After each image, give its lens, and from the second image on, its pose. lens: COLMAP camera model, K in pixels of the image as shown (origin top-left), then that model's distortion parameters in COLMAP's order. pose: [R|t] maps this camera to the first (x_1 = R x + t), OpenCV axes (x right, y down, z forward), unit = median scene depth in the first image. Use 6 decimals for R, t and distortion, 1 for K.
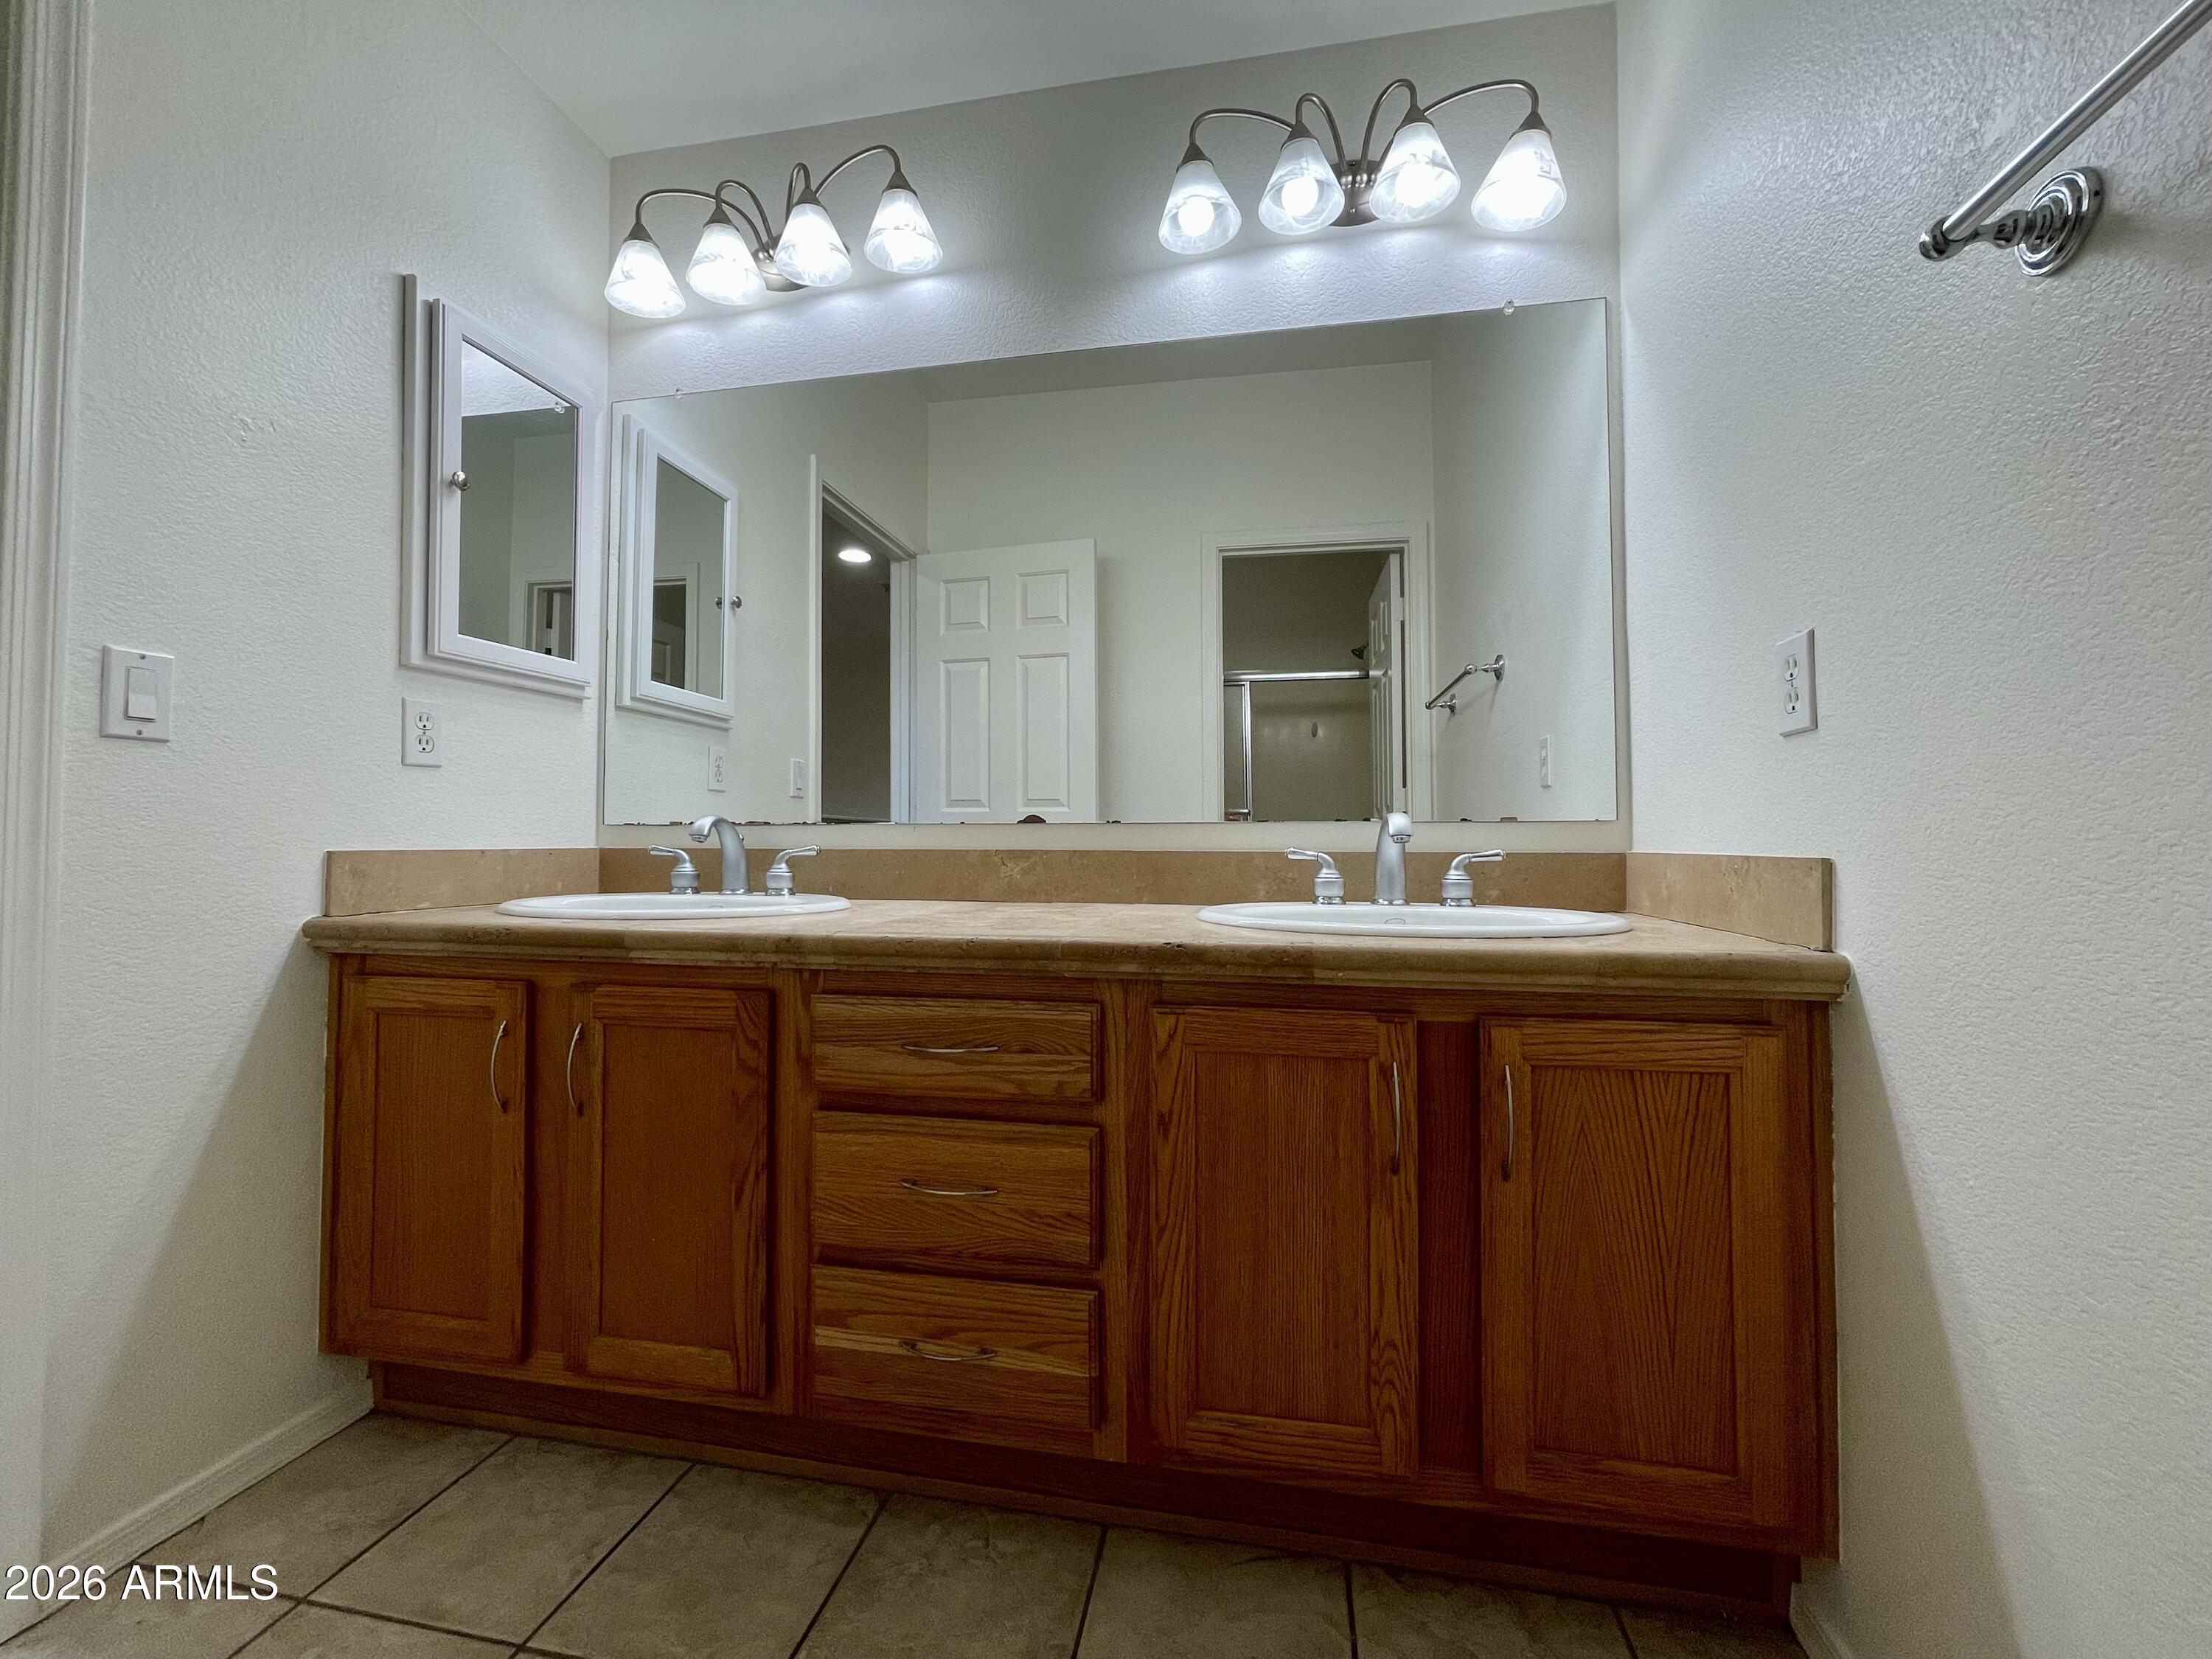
lens RADIAL K [[888.1, 0, 1108.0], [0, 888.1, 818.8], [0, 0, 1]] dist [-0.000556, -0.000137]
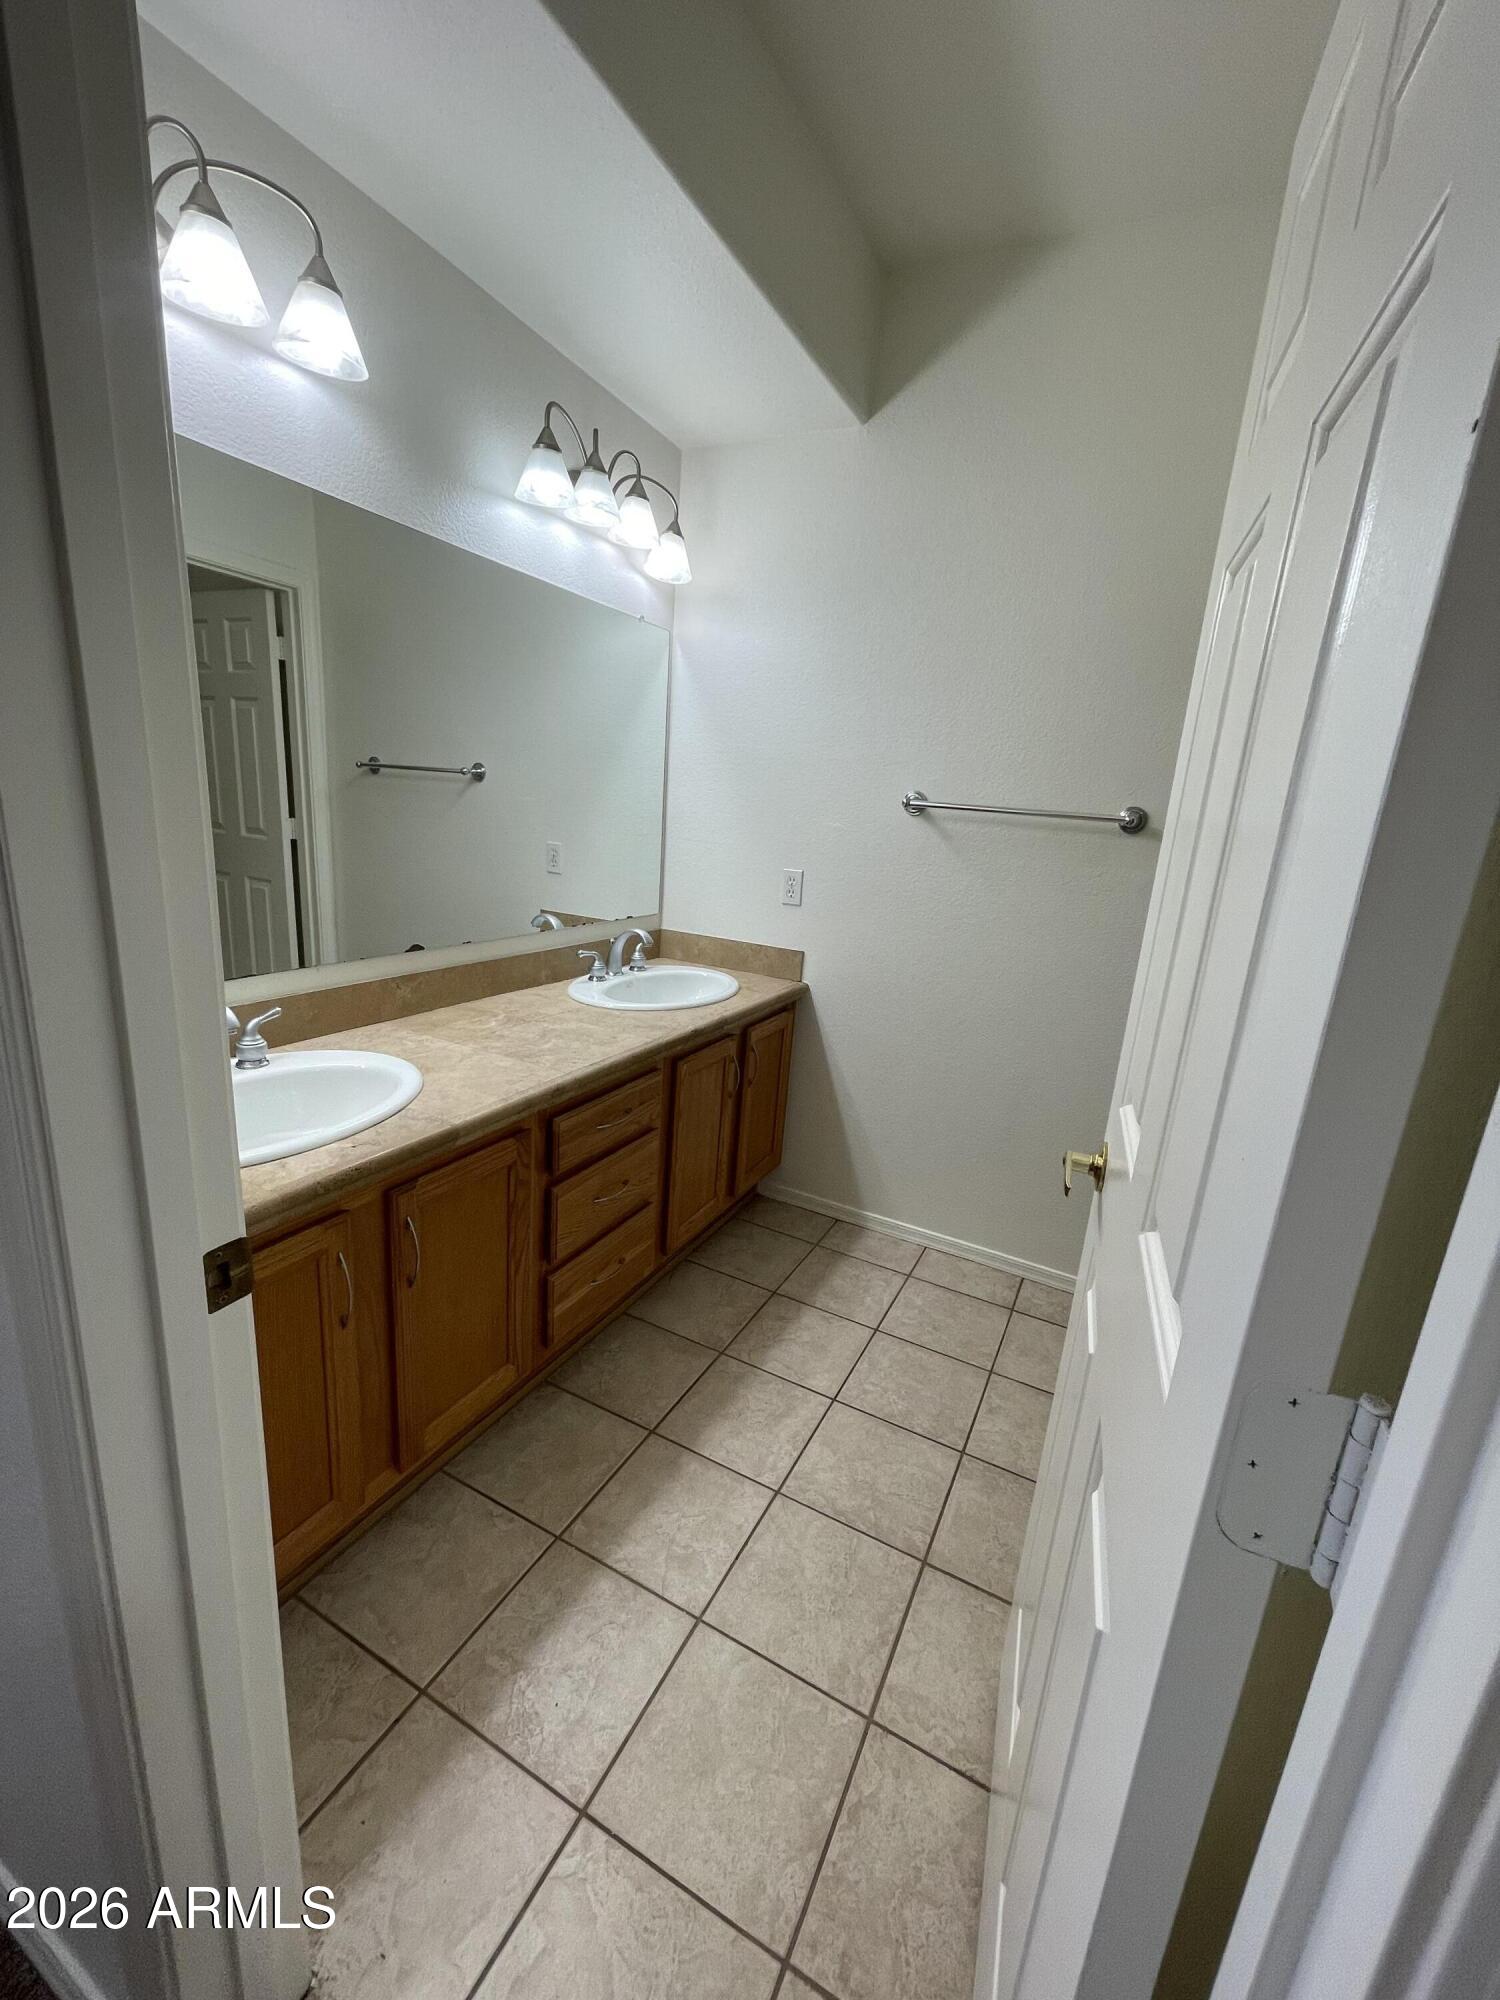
lens RADIAL K [[803.0, 0, 772.0], [0, 803.0, 1000.9], [0, 0, 1]] dist [-0.000556, -0.000137]
pose [[0.268655, -0.212686, 0.939462, -1.484059], [-0.102663, 0.963440, 0.247473, -0.373732], [-0.957750, -0.162933, 0.236998, 0.362162]]
